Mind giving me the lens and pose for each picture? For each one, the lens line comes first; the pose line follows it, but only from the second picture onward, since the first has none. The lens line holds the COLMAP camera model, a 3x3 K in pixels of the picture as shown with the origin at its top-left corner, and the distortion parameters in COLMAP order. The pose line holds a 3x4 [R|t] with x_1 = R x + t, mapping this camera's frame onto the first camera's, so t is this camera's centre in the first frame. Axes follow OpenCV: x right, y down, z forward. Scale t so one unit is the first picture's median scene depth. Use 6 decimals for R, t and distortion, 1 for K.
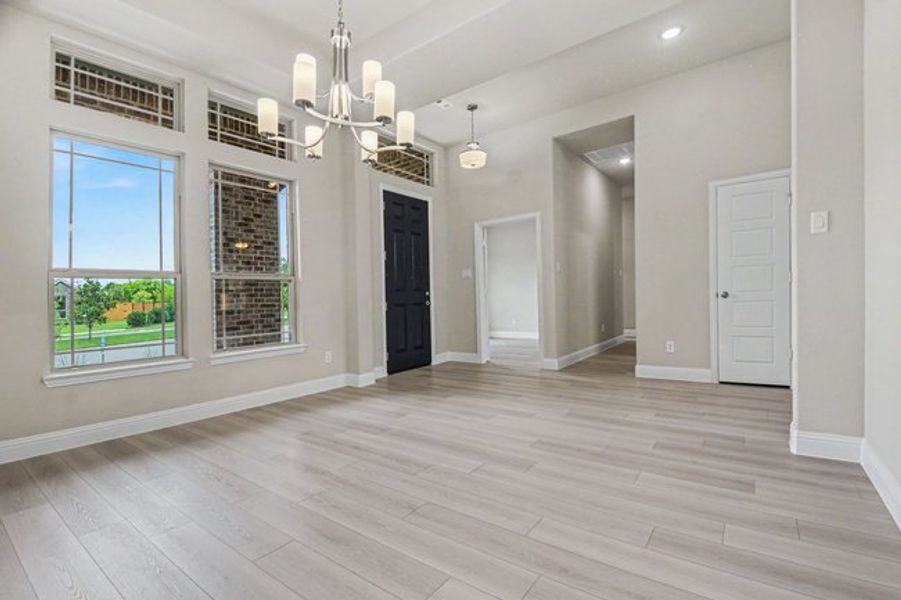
lens RADIAL K [[407.3, 0, 451.4], [0, 407.3, 299.3], [0, 0, 1]] dist [0.006618, -0.001605]
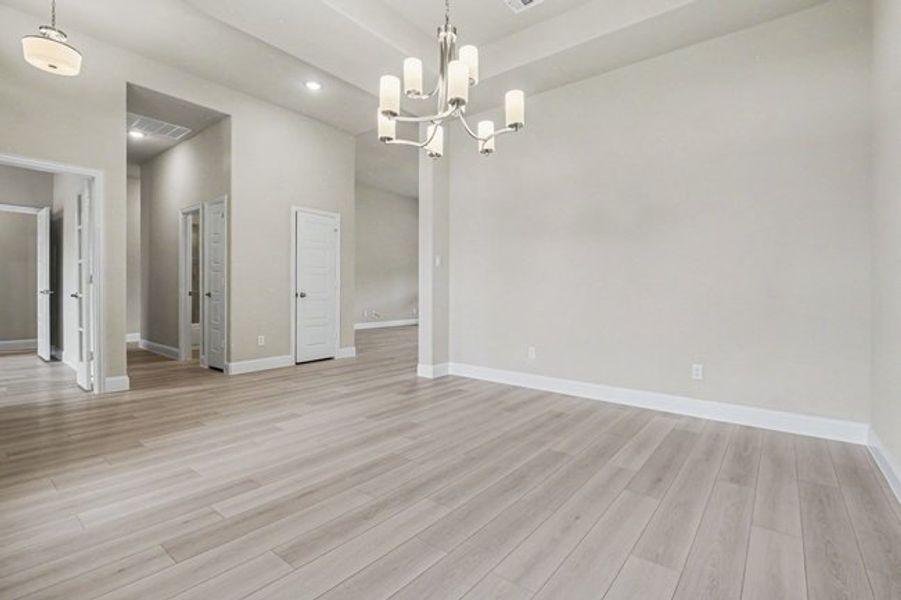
lens RADIAL K [[407.3, 0, 468.9], [0, 407.3, 294.9], [0, 0, 1]] dist [0.006618, -0.001605]
pose [[0.018795, 0.022871, 0.999562, -0.846699], [-0.005305, 0.999727, -0.022775, 0.020744], [-0.999809, -0.004874, 0.018911, 0.613697]]
